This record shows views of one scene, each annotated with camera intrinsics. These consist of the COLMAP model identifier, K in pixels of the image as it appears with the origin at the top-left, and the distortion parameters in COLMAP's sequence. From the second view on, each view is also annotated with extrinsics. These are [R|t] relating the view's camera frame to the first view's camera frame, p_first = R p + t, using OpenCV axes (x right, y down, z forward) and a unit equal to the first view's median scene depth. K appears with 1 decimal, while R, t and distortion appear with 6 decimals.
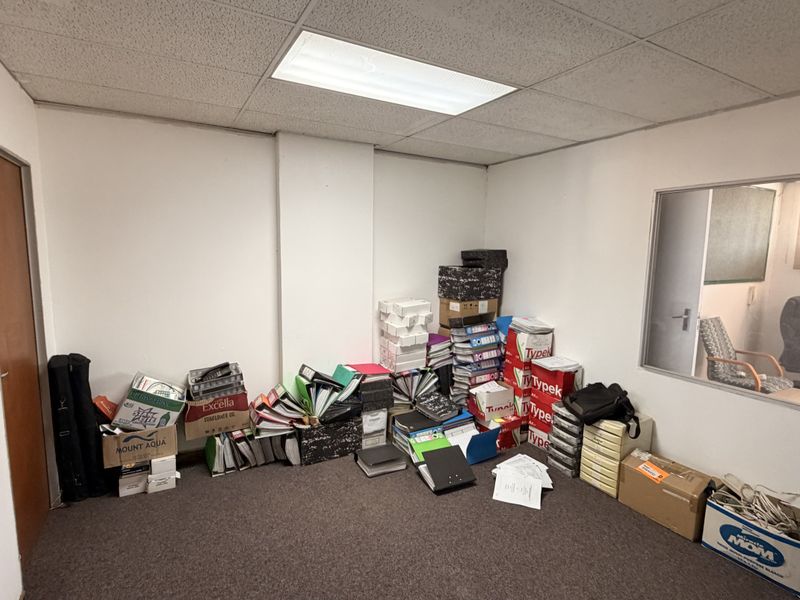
lens RADIAL K [[425.6, 0, 398.7], [0, 425.6, 299.9], [0, 0, 1]] dist [-0.002353, 0.002837]
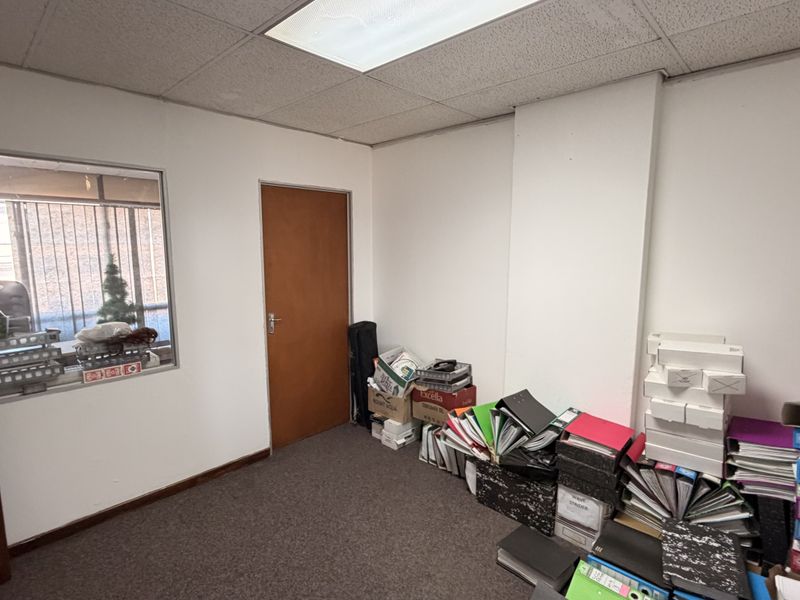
lens RADIAL K [[425.6, 0, 399.6], [0, 425.6, 300.0], [0, 0, 1]] dist [-0.002353, 0.002837]
pose [[0.288728, 0.110659, -0.950995, 0.483880], [-0.115380, 0.990080, 0.080177, -0.056893], [0.950433, 0.086577, 0.298631, 0.549788]]
